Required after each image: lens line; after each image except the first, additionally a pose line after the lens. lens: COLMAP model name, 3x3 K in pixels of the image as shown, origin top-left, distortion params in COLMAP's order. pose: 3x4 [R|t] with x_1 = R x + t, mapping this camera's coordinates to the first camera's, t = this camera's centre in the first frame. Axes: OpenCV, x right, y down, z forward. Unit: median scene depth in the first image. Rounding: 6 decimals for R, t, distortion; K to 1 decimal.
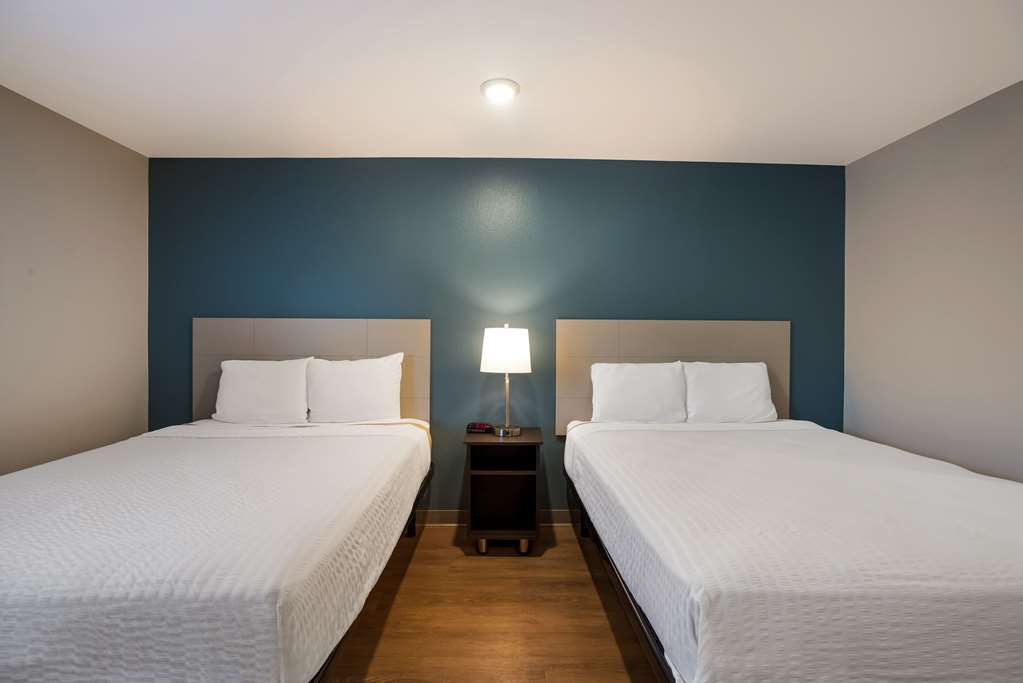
lens RADIAL K [[467.4, 0, 511.5], [0, 467.4, 341.5], [0, 0, 1]] dist [-0.023015, 0.000471]
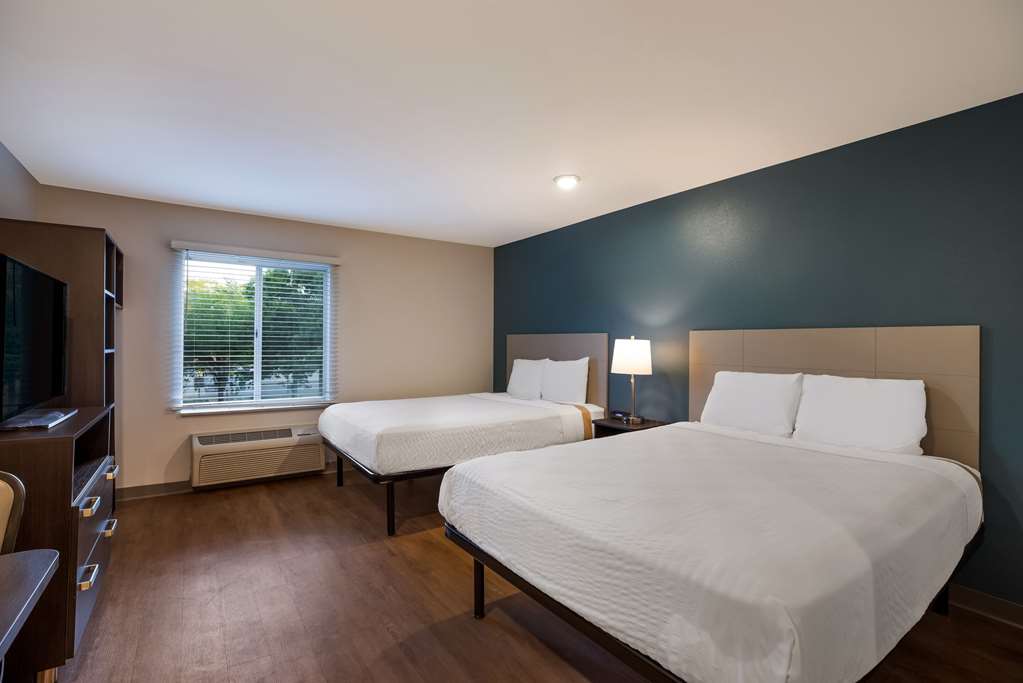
lens RADIAL K [[467.4, 0, 511.5], [0, 467.4, 341.5], [0, 0, 1]] dist [-0.023015, 0.000471]
pose [[0.563343, -0.006137, -0.826200, 0.805696], [-0.016025, 0.999703, -0.018352, 0.006709], [0.826067, 0.023578, 0.563078, 0.007840]]
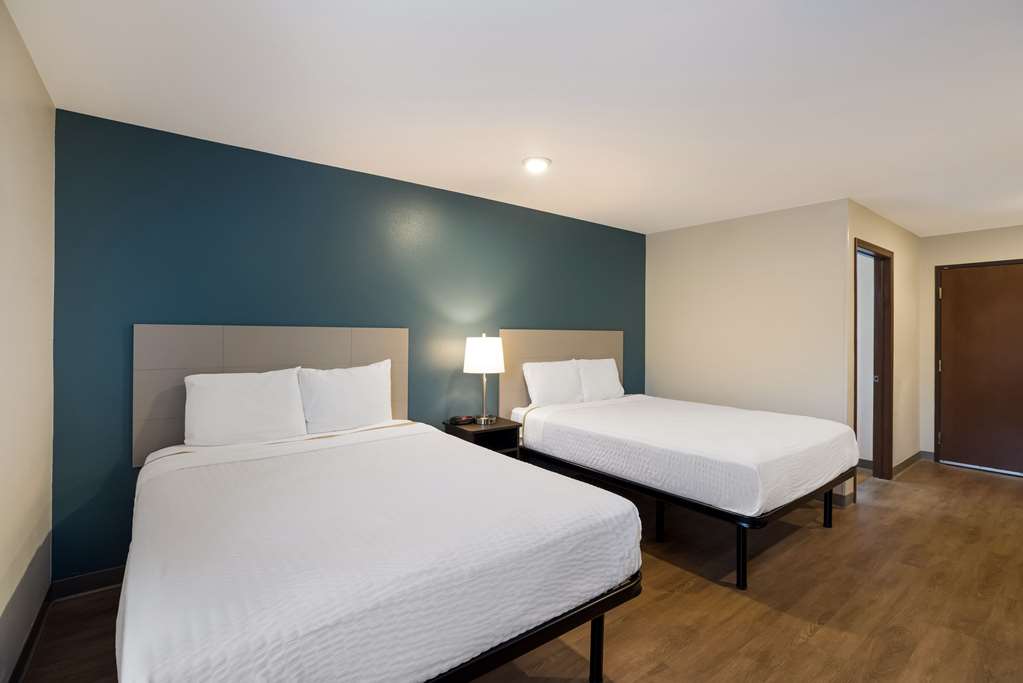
lens RADIAL K [[467.4, 0, 511.5], [0, 467.4, 341.5], [0, 0, 1]] dist [-0.023015, 0.000471]
pose [[0.803730, -0.008294, 0.594936, -0.645254], [0.010526, 0.999945, -0.000280, -0.013929], [-0.594901, 0.006487, 0.803773, -0.030789]]
